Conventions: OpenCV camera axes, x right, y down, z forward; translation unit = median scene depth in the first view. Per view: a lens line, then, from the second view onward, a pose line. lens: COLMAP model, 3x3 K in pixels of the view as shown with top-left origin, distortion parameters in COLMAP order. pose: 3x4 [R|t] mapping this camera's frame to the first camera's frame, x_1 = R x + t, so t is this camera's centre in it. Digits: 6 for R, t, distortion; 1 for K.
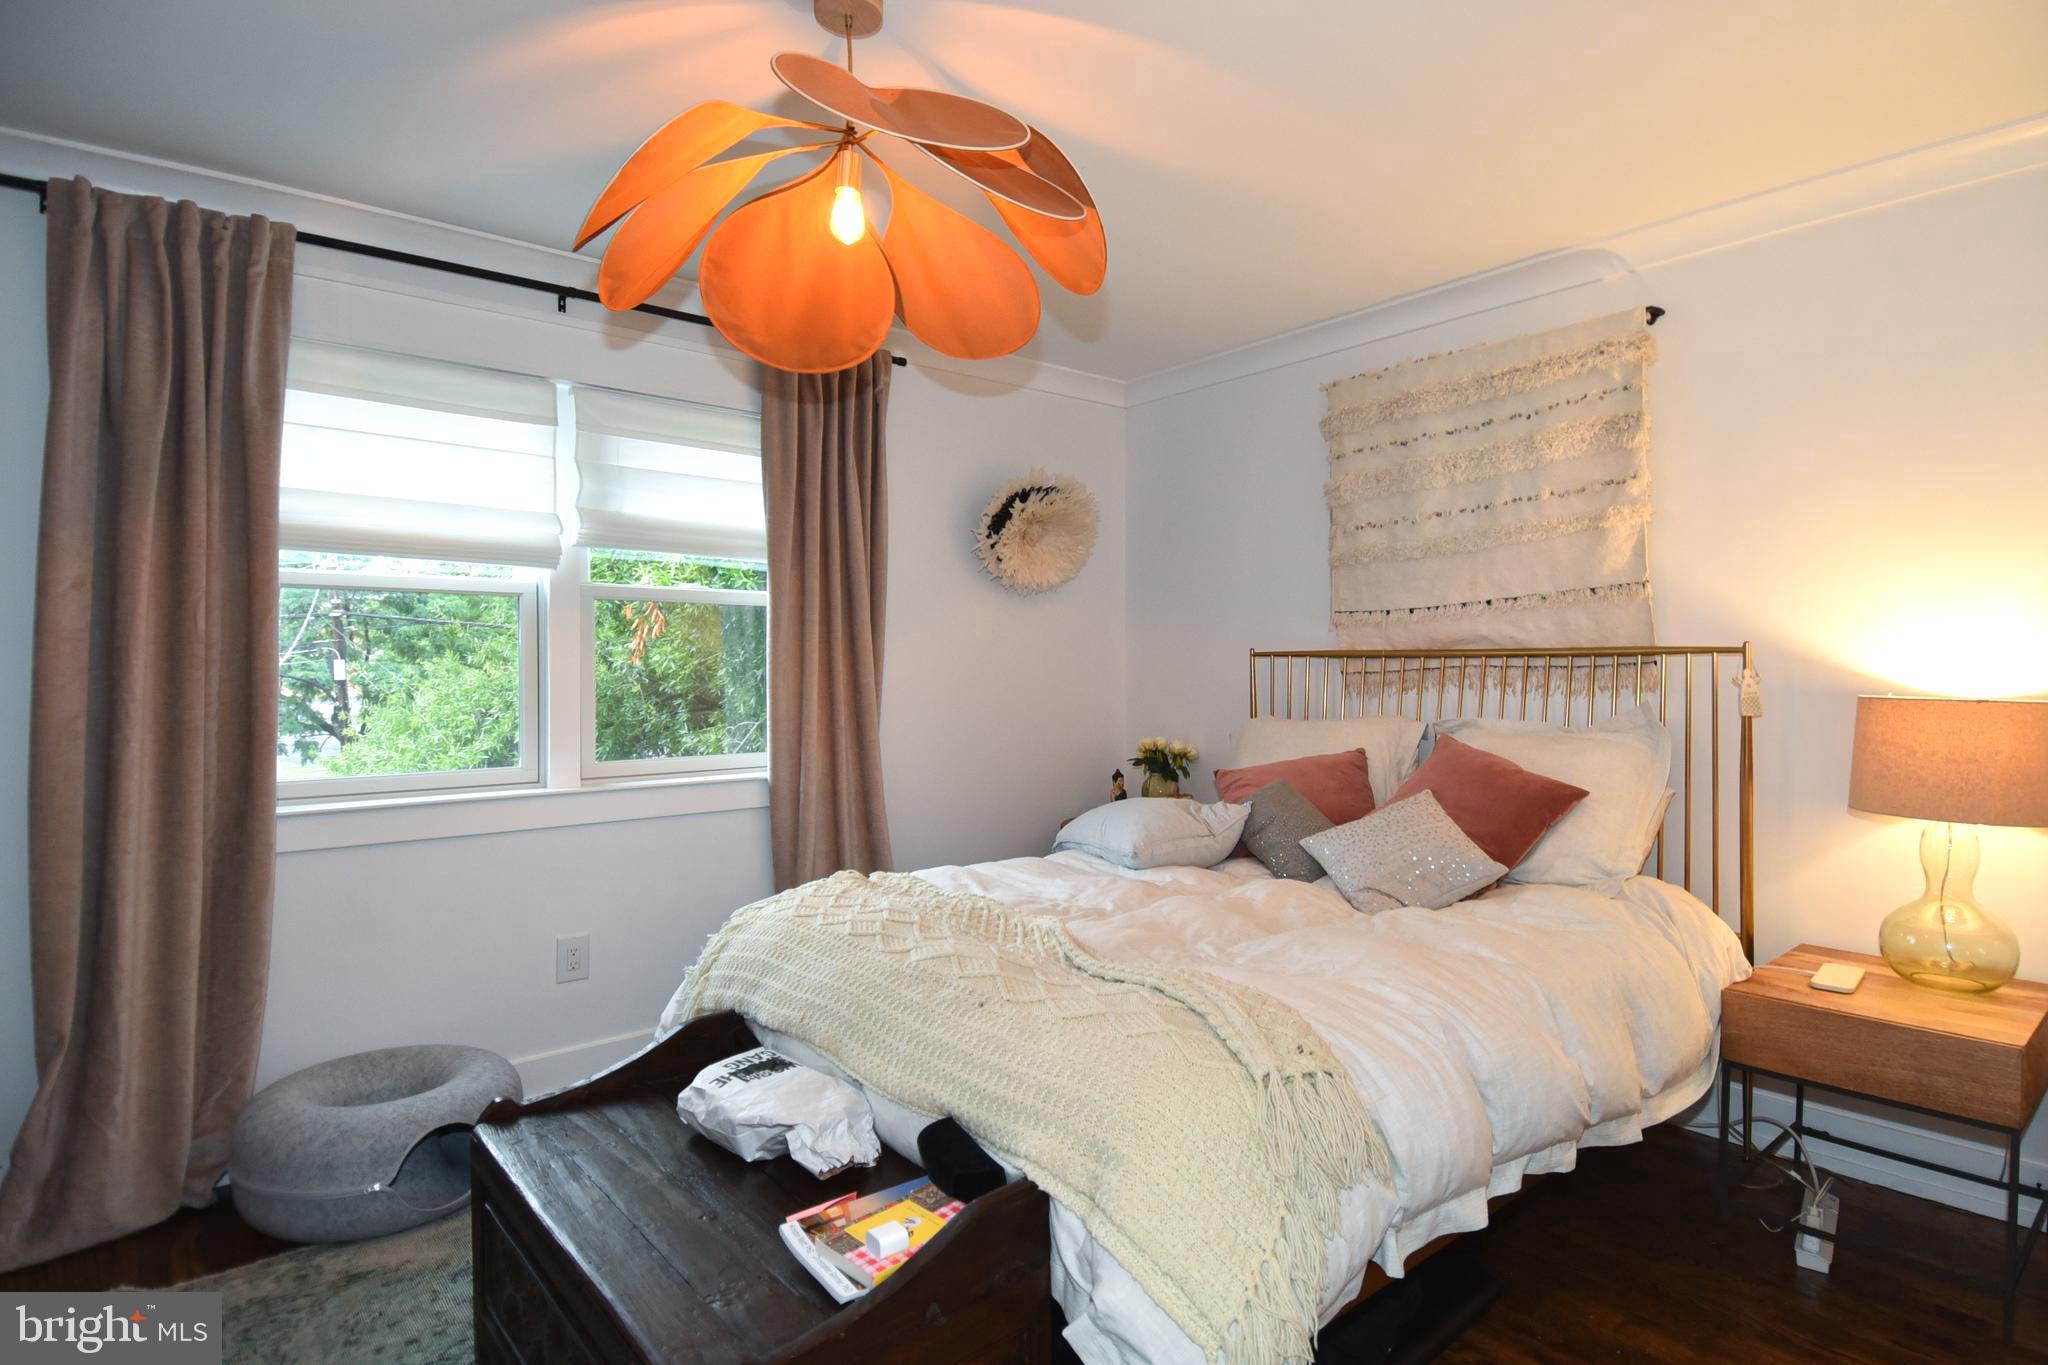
lens RADIAL K [[1072.0, 0, 1062.7], [0, 1072.0, 680.4], [0, 0, 1]] dist [0.036983, -0.038477]
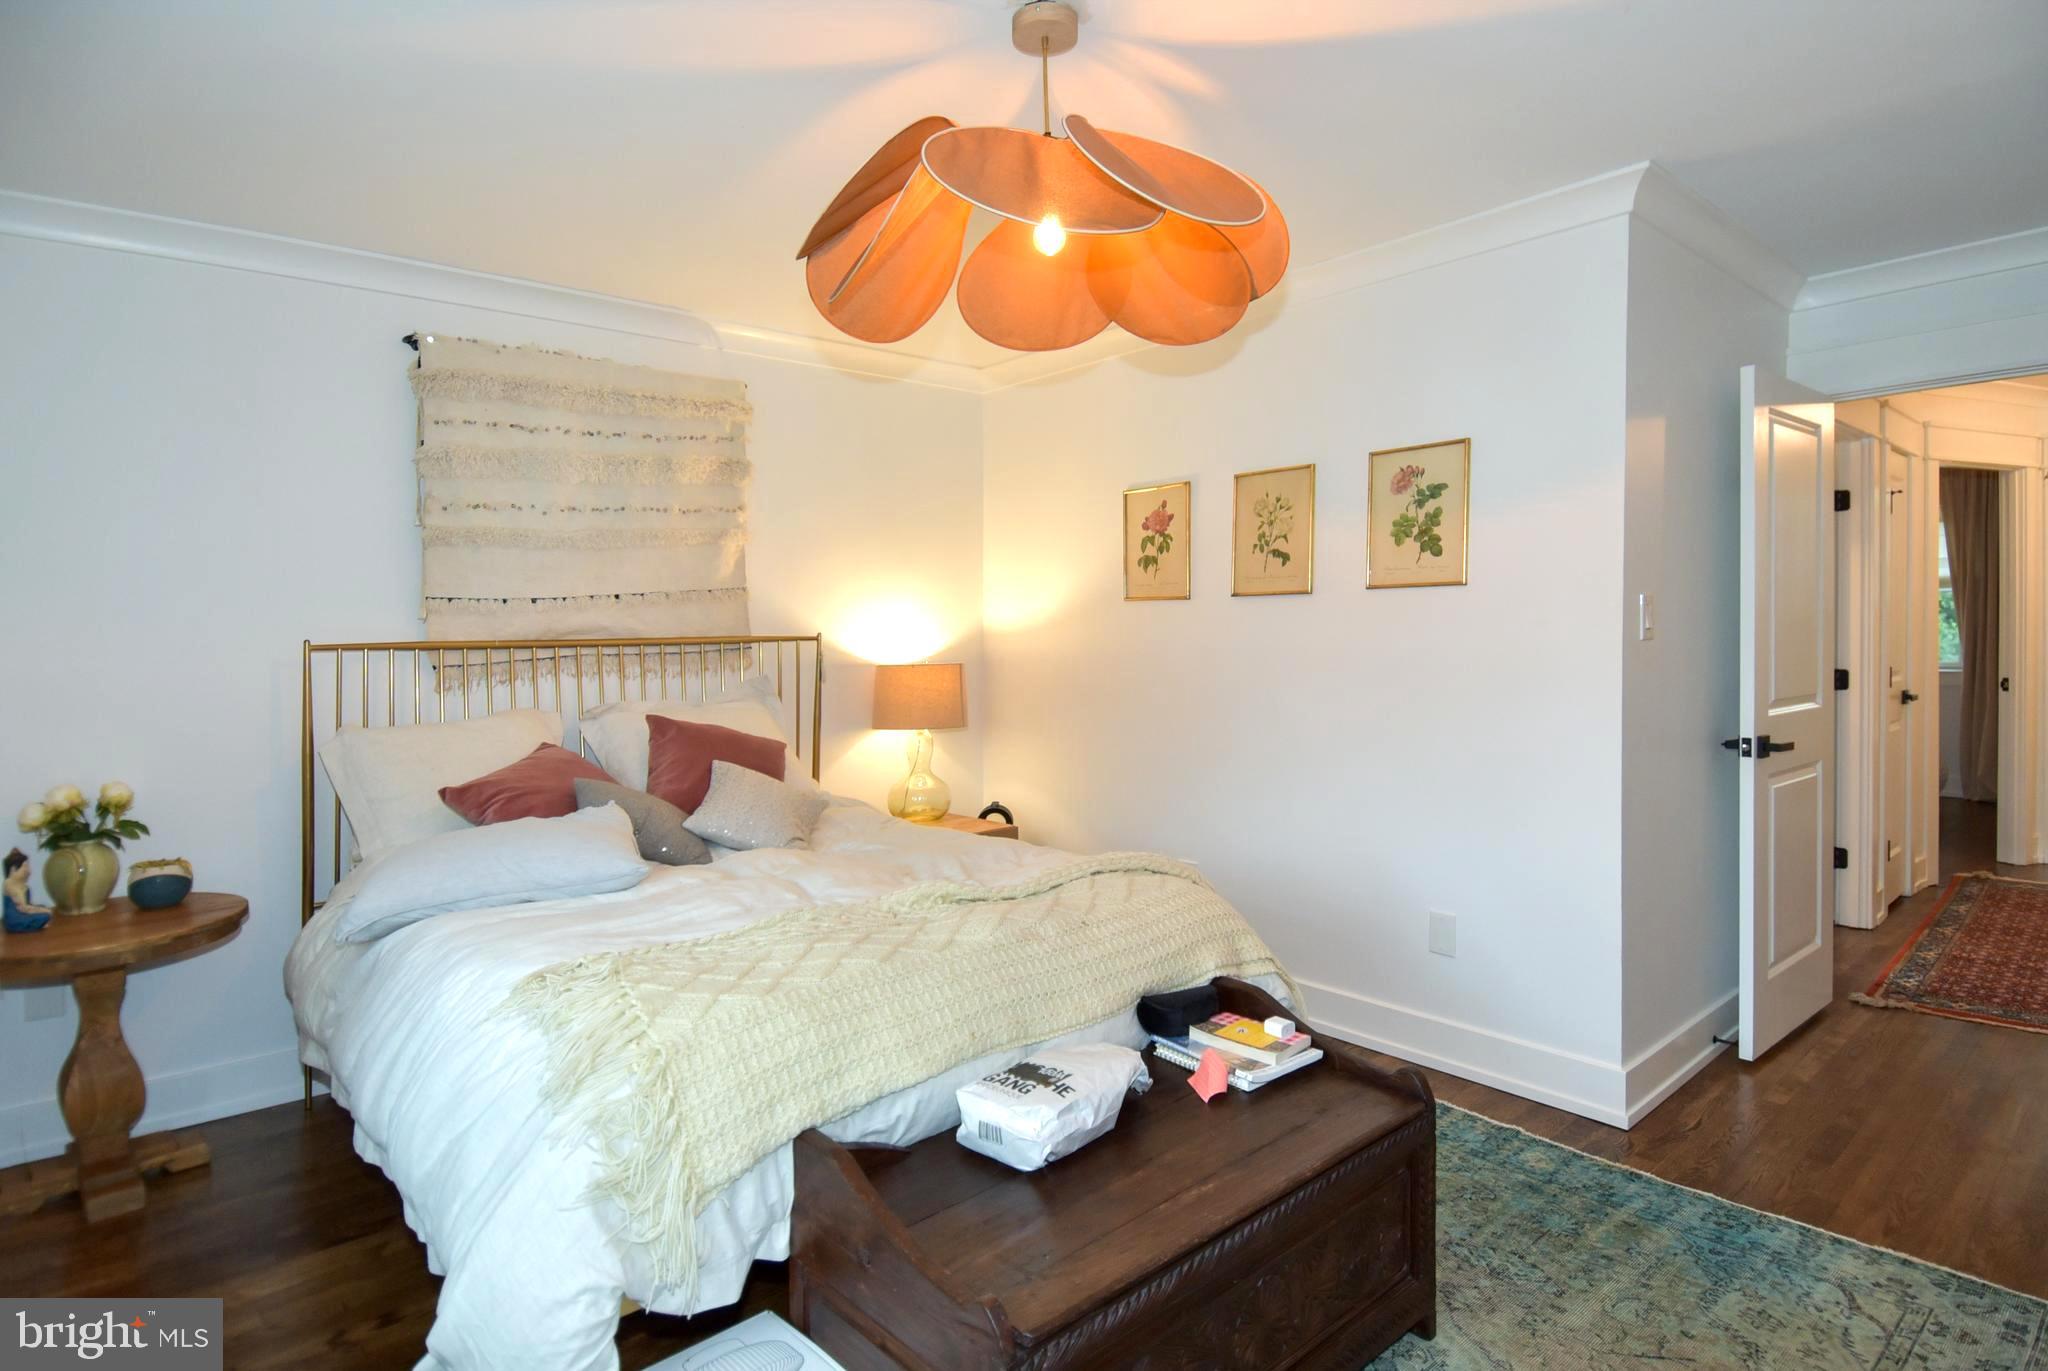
lens RADIAL K [[1102.6, 0, 1022.3], [0, 1102.6, 659.1], [0, 0, 1]] dist [0.038696, -0.000631]
pose [[-0.028519, -0.012744, 0.999512, -0.832507], [0.041346, 0.999048, 0.013918, -0.008238], [-0.998738, 0.041723, -0.027965, 0.691166]]
